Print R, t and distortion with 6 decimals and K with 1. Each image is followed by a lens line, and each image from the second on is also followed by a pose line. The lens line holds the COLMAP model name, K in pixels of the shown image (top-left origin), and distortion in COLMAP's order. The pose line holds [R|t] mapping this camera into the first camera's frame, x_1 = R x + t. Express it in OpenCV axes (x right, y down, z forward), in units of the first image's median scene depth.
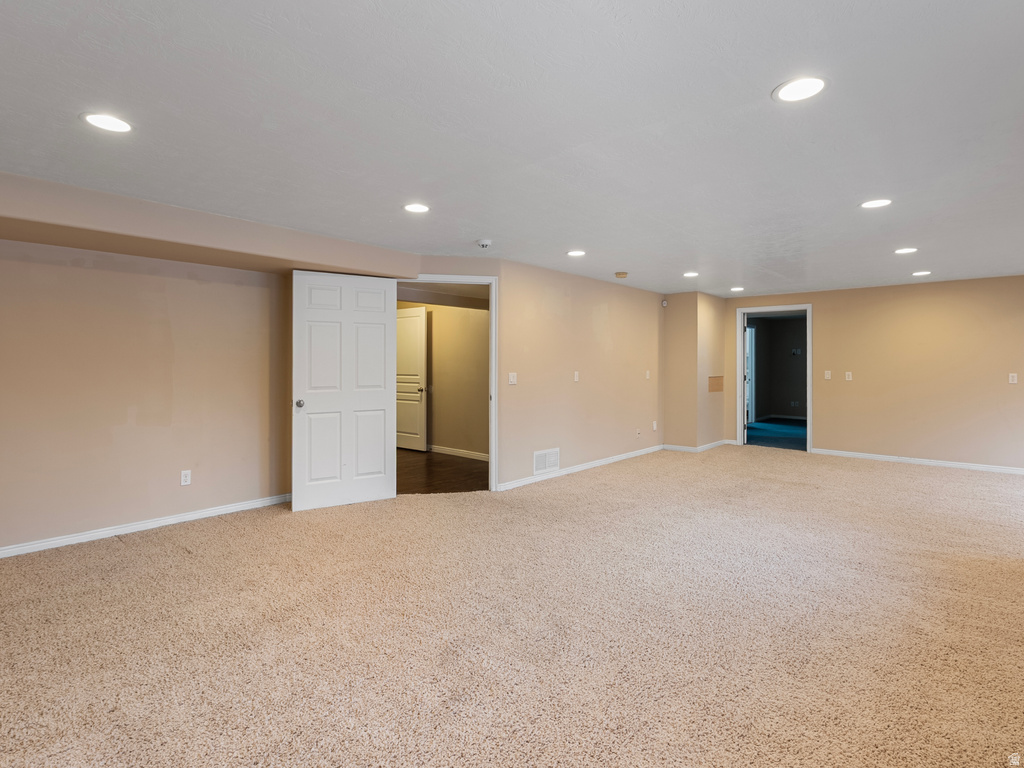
lens RADIAL K [[526.0, 0, 512.6], [0, 526.0, 378.5], [0, 0, 1]] dist [-0.003490, 0.003365]
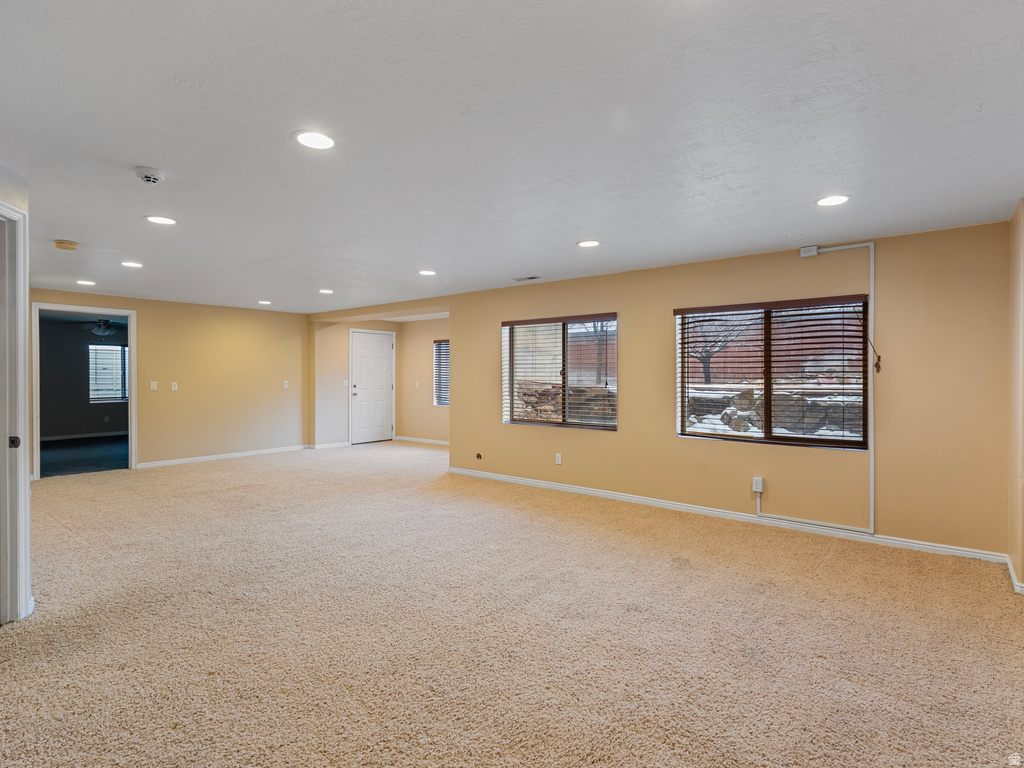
lens RADIAL K [[526.0, 0, 512.7], [0, 526.0, 379.6], [0, 0, 1]] dist [-0.003490, 0.003365]
pose [[-0.059675, -0.009526, 0.998172, -0.420065], [0.026937, 0.999575, 0.011149, -0.011022], [-0.997854, 0.027554, -0.059393, 0.389589]]
